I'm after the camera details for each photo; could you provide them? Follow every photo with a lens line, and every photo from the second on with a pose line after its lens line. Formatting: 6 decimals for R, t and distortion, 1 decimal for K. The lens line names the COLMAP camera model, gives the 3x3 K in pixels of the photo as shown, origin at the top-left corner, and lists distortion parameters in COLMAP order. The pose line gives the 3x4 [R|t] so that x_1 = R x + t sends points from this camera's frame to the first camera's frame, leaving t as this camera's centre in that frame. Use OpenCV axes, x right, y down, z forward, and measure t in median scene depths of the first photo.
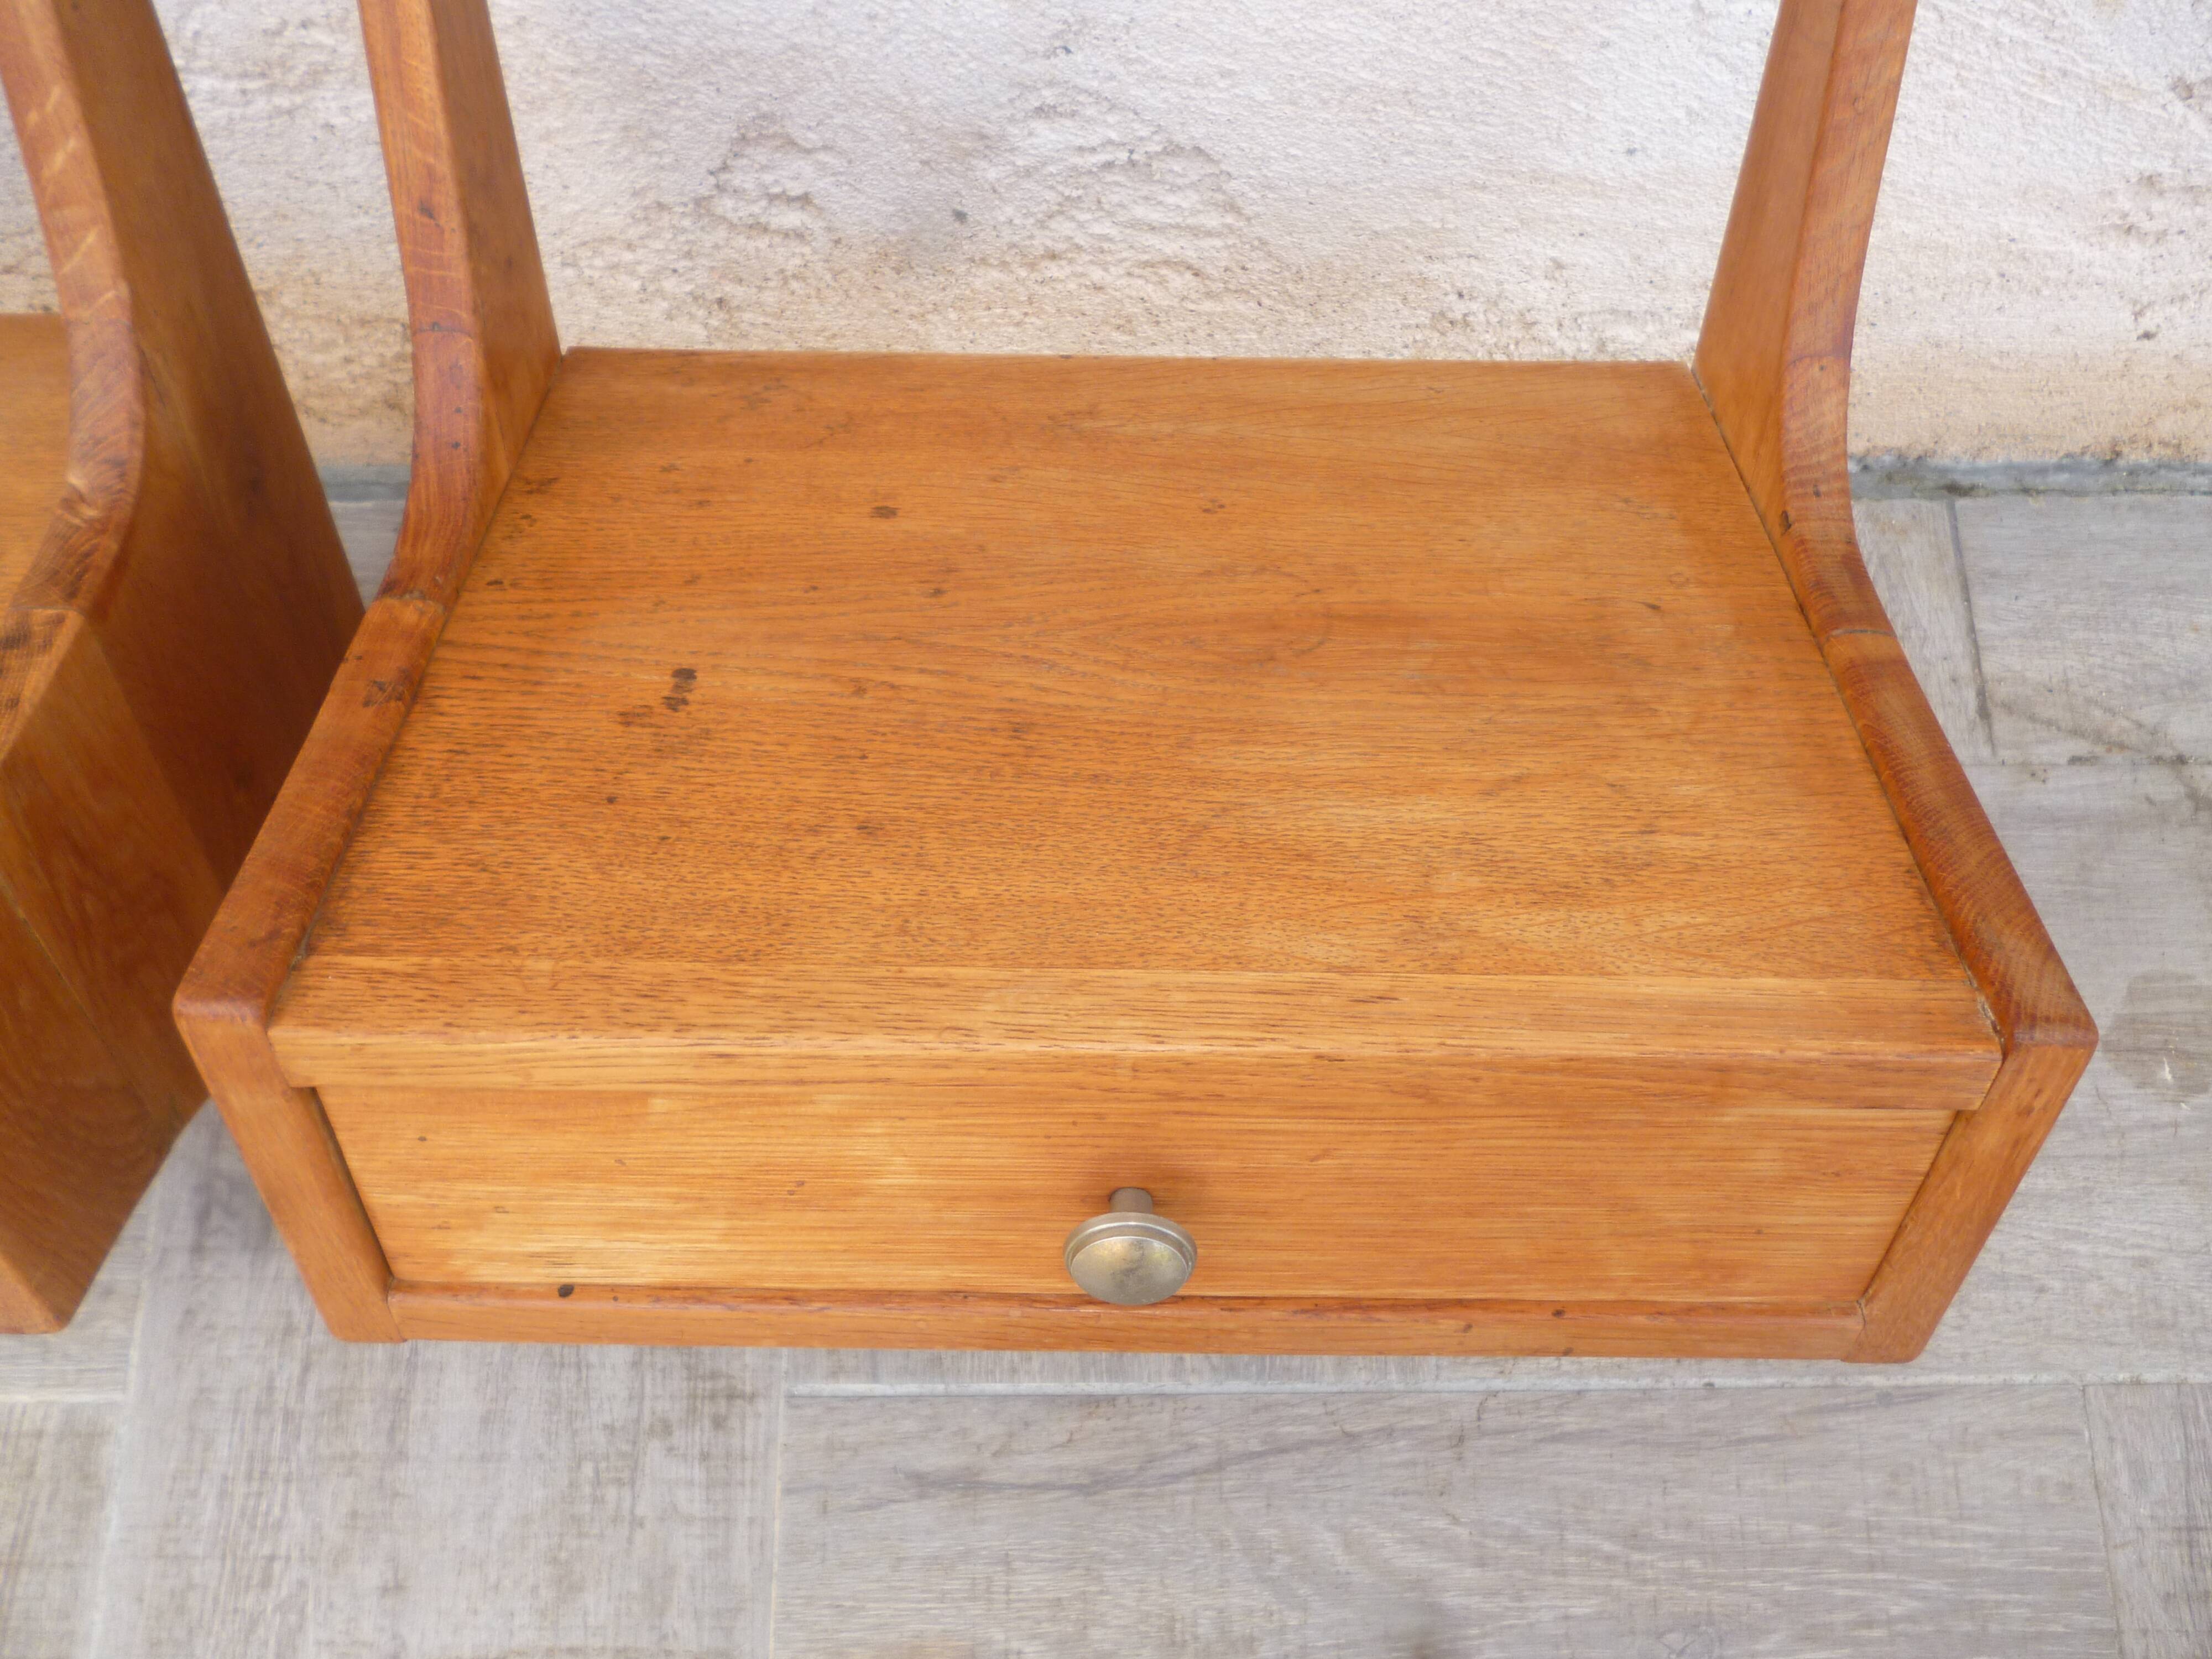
lens RADIAL K [[1854.4, 0, 1101.0], [0, 1854.4, 819.6], [0, 0, 1]] dist [-0.014298, -0.004245]
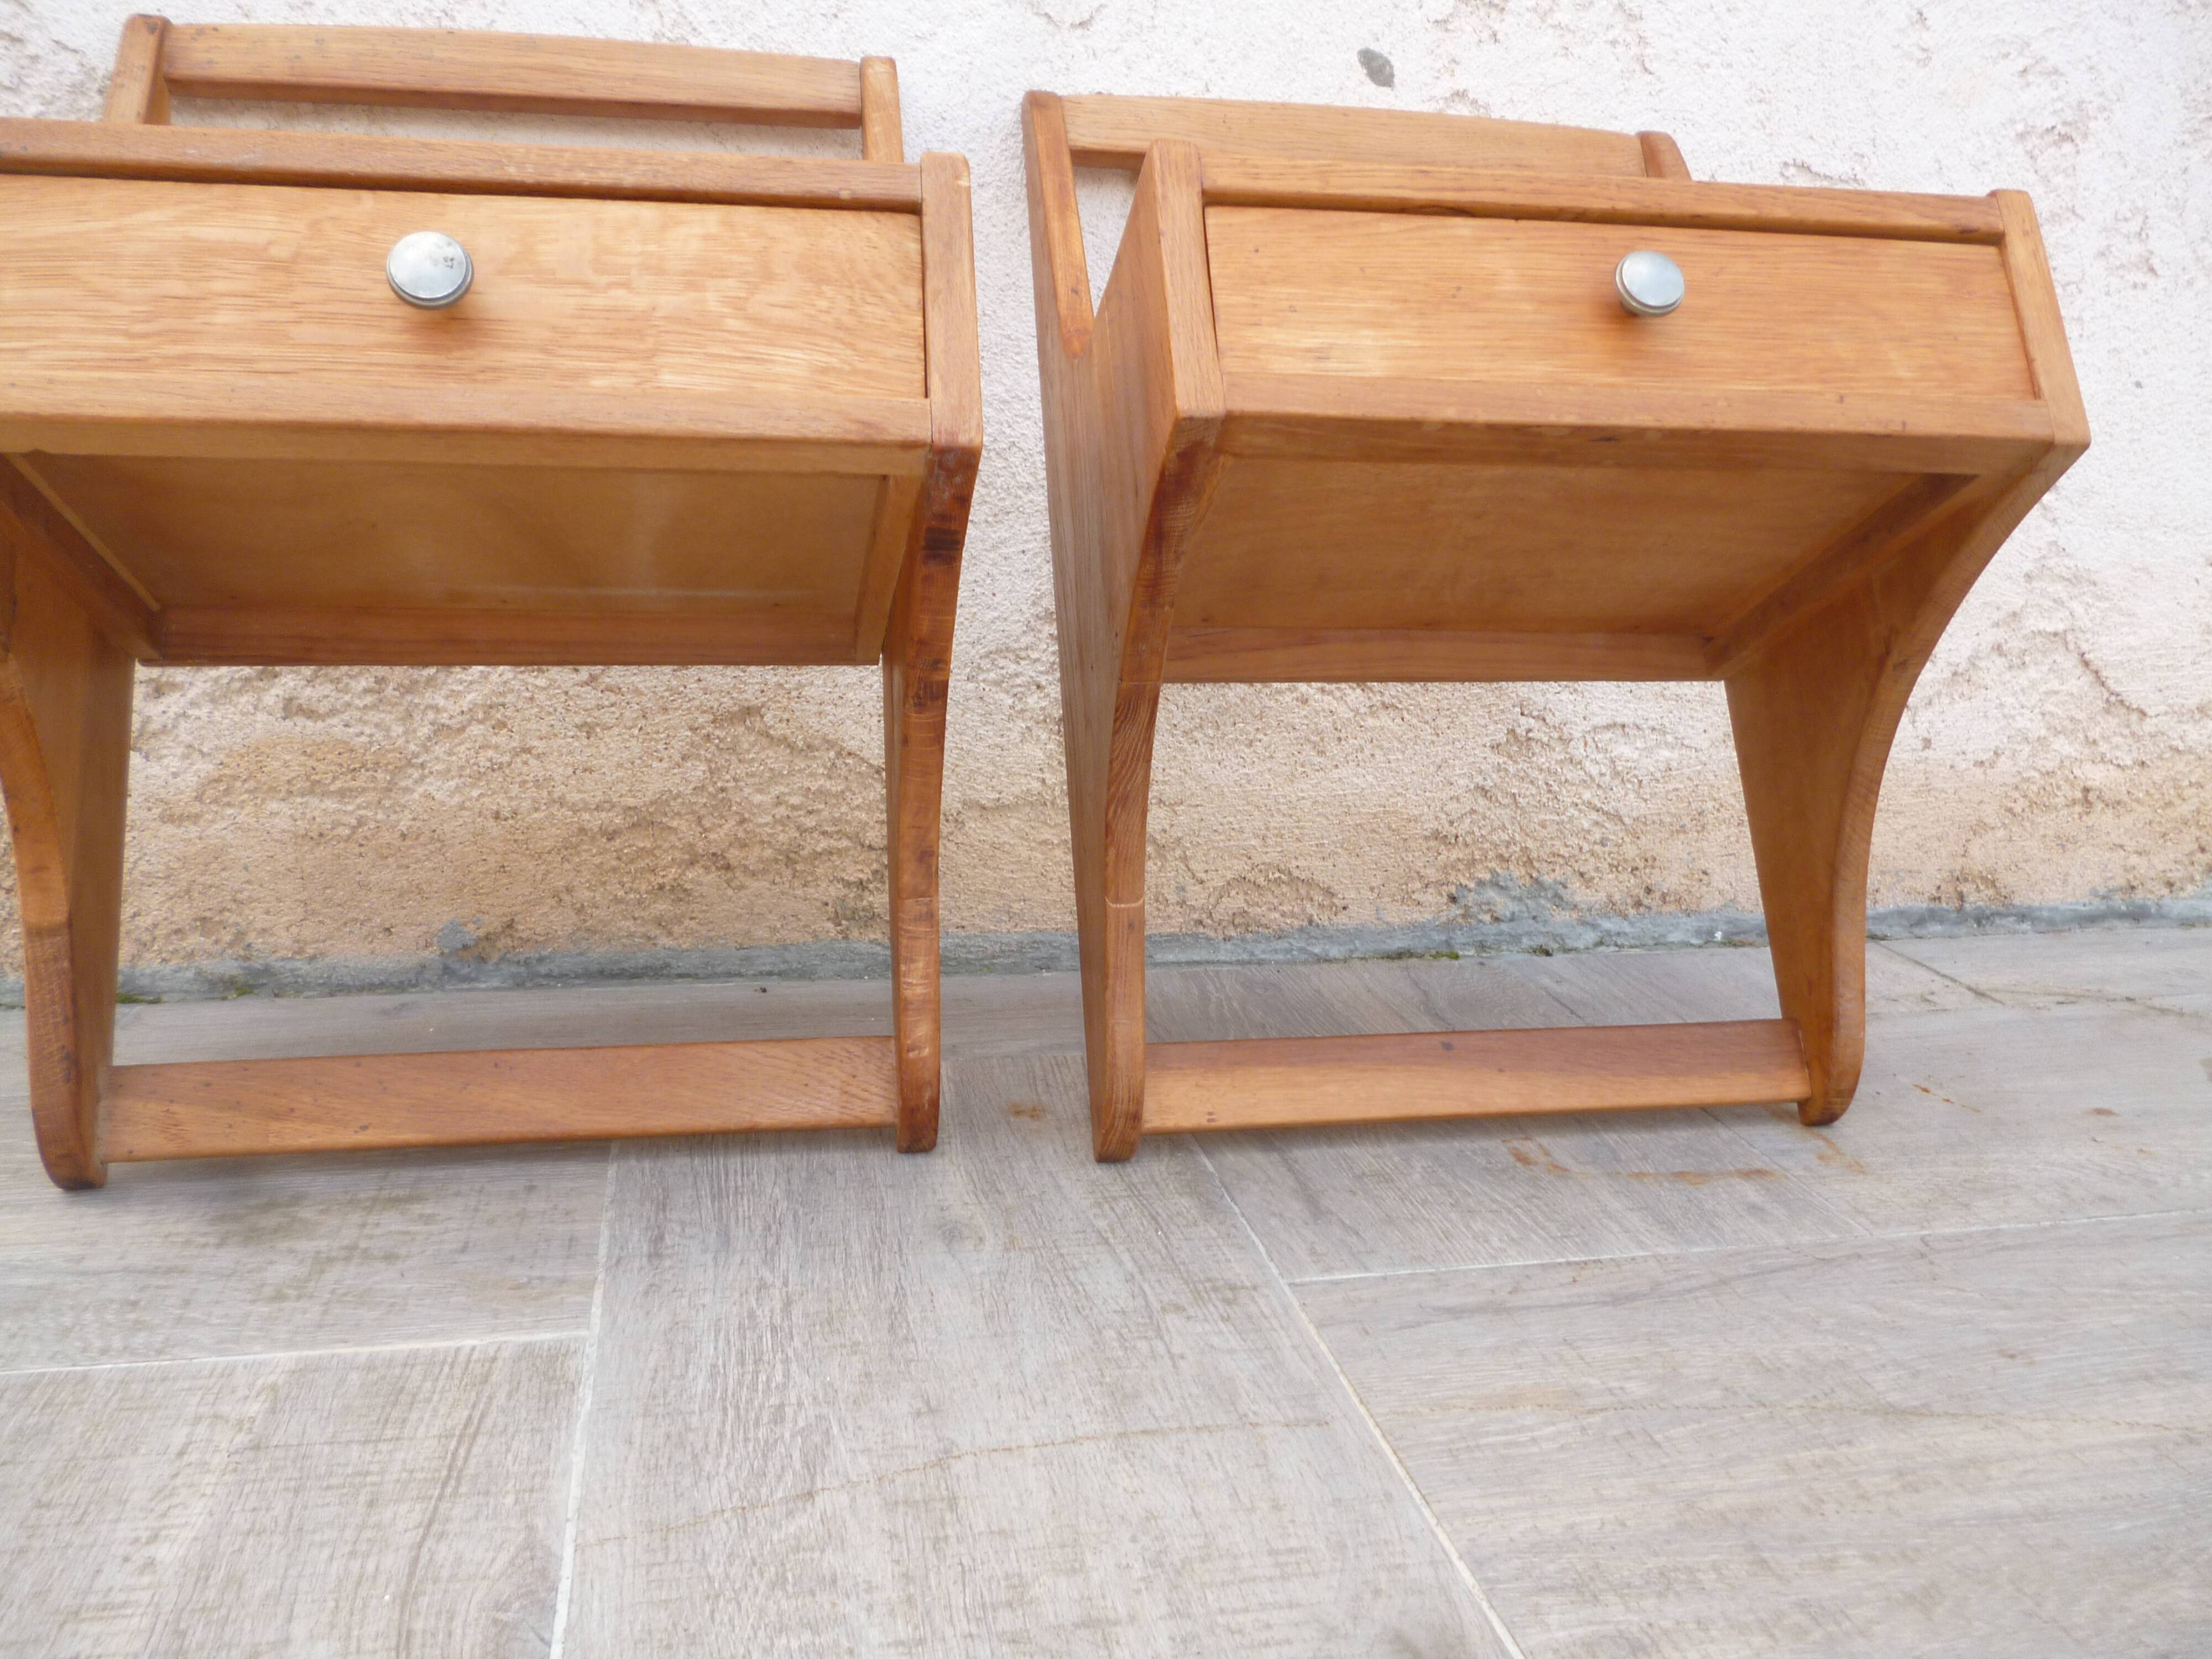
lens RADIAL K [[1854.4, 0, 1105.6], [0, 1854.4, 828.8], [0, 0, 1]] dist [-0.014298, -0.004245]
pose [[0.979930, -0.025700, 0.197677, -0.459996], [0.182856, 0.510755, -0.840055, 1.011719], [-0.079375, 0.859342, 0.505204, 0.309324]]
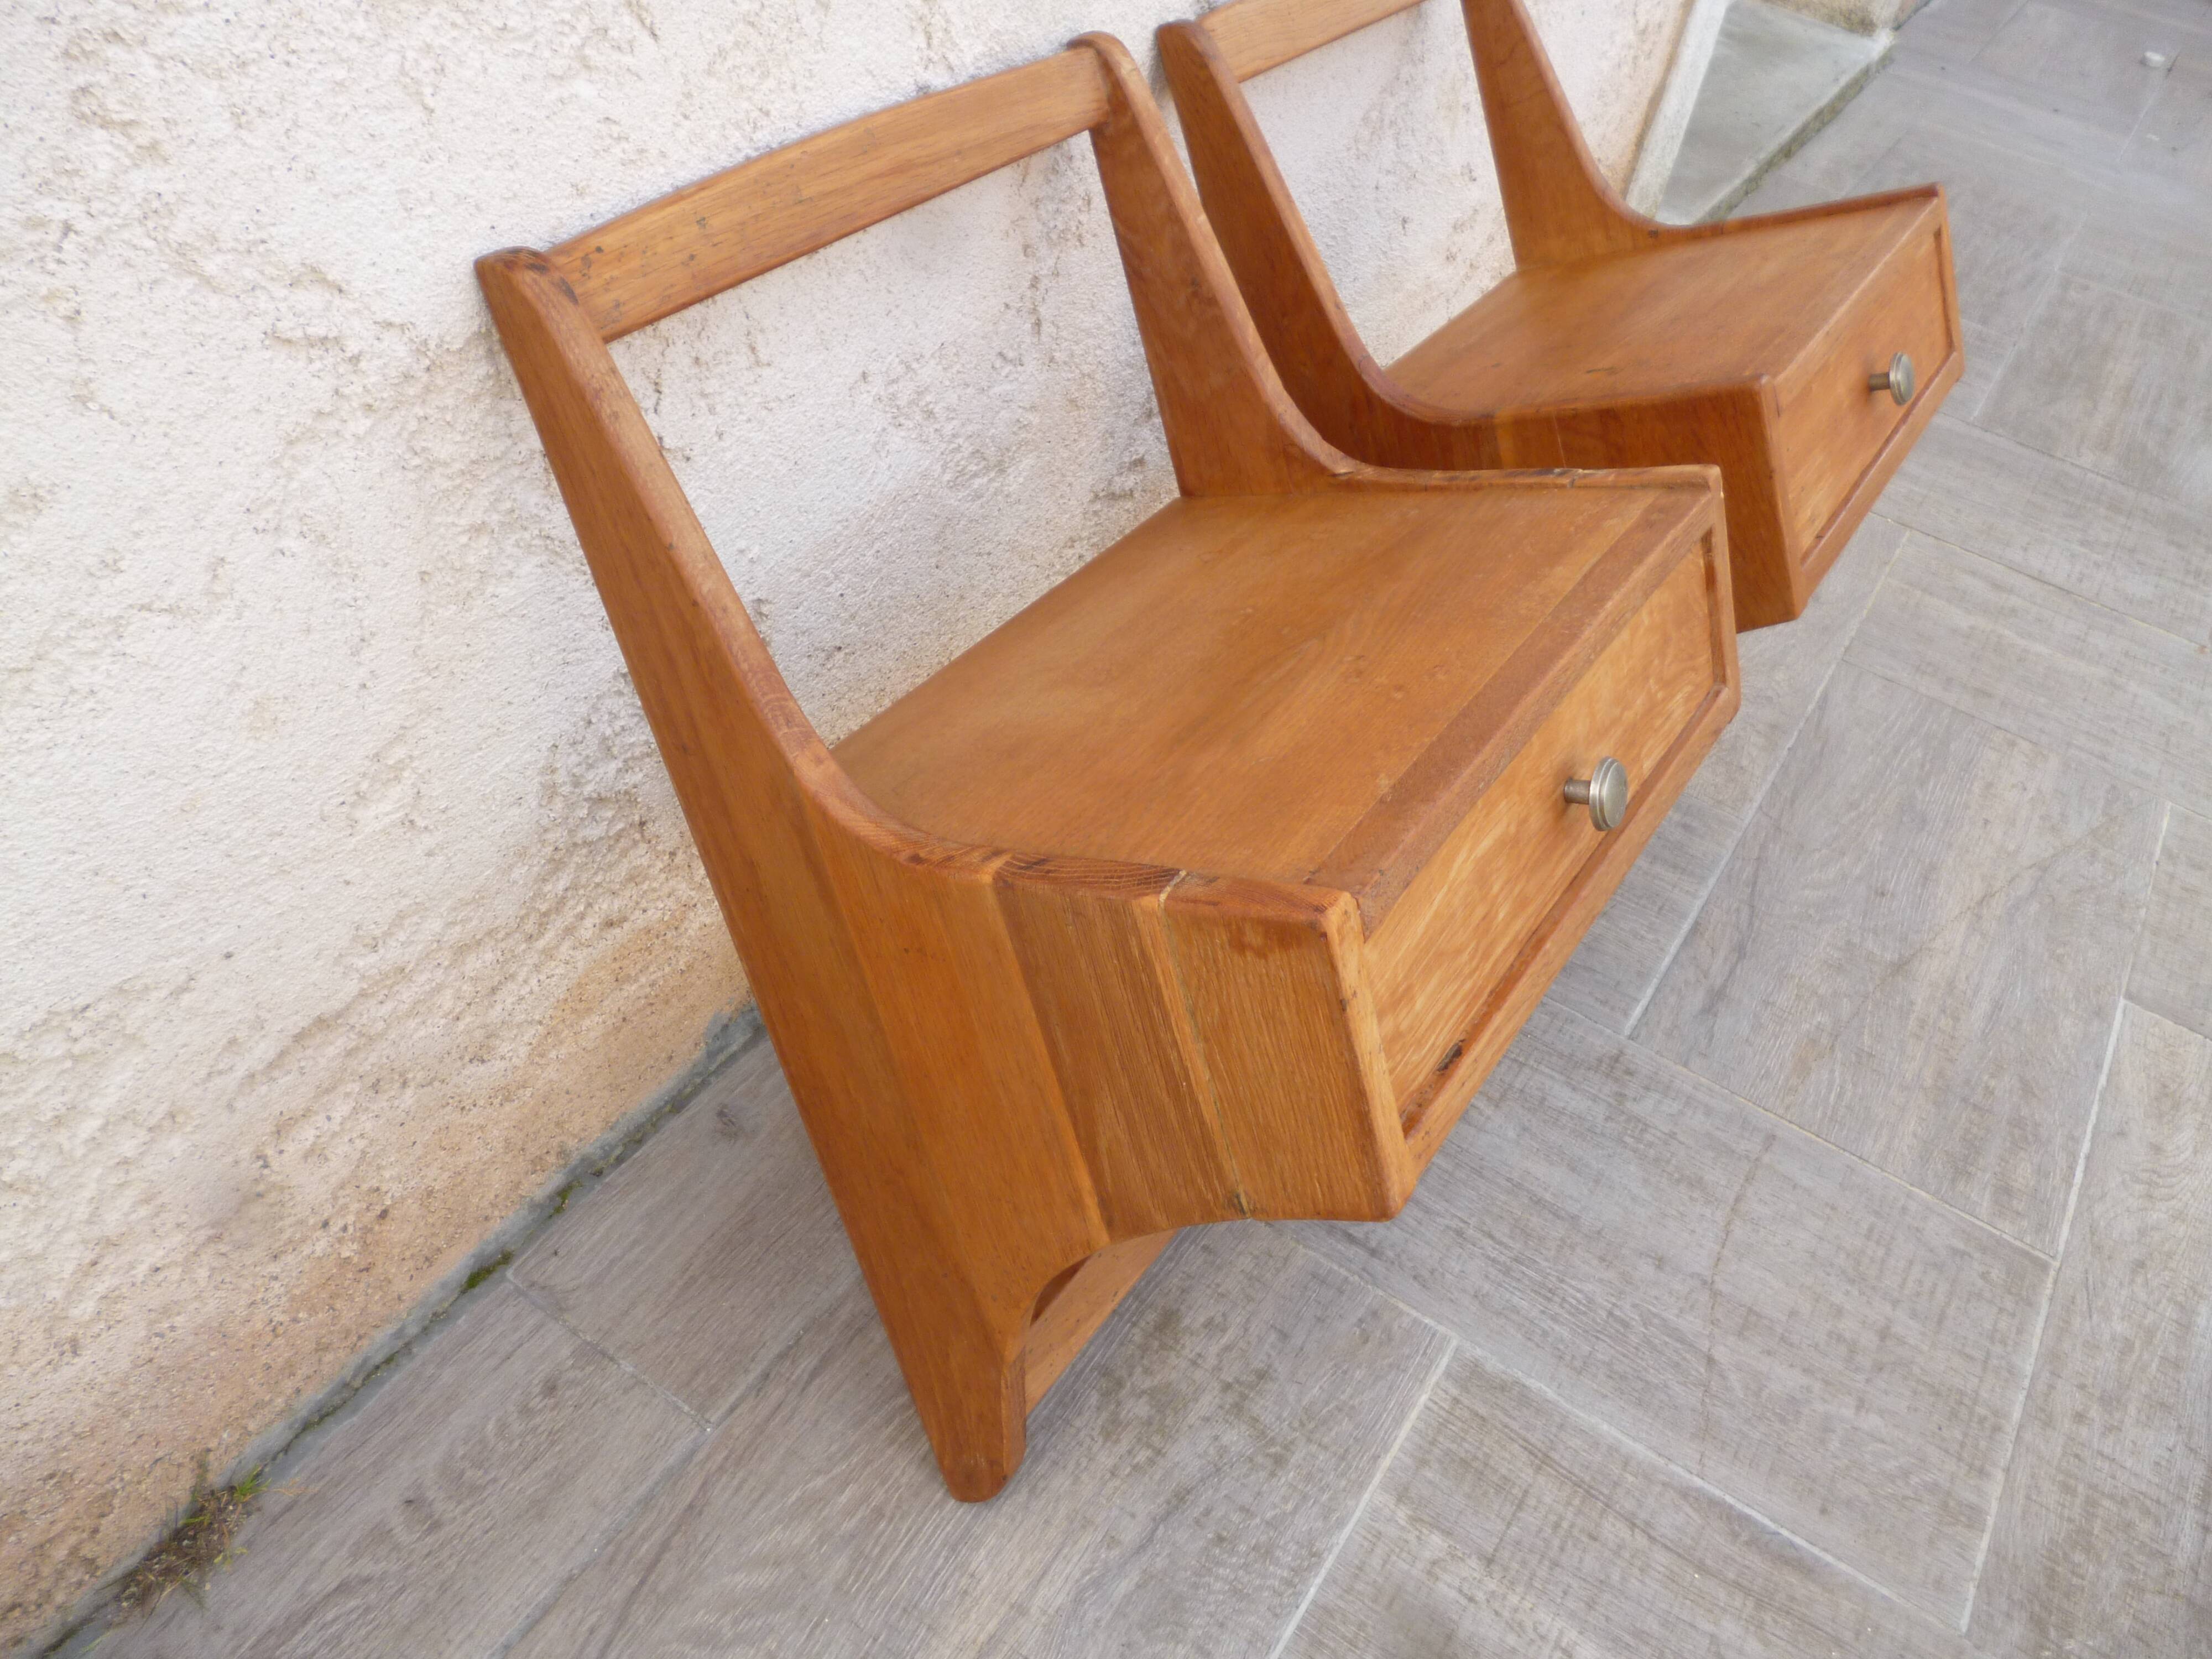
lens RADIAL K [[1854.4, 0, 1113.5], [0, 1854.4, 815.1], [0, 0, 1]] dist [-0.014298, -0.004245]
pose [[0.528414, -0.496569, 0.688620, -1.366044], [0.755520, 0.645021, -0.114620, 0.049986], [-0.387257, 0.580833, 0.716006, -0.027111]]
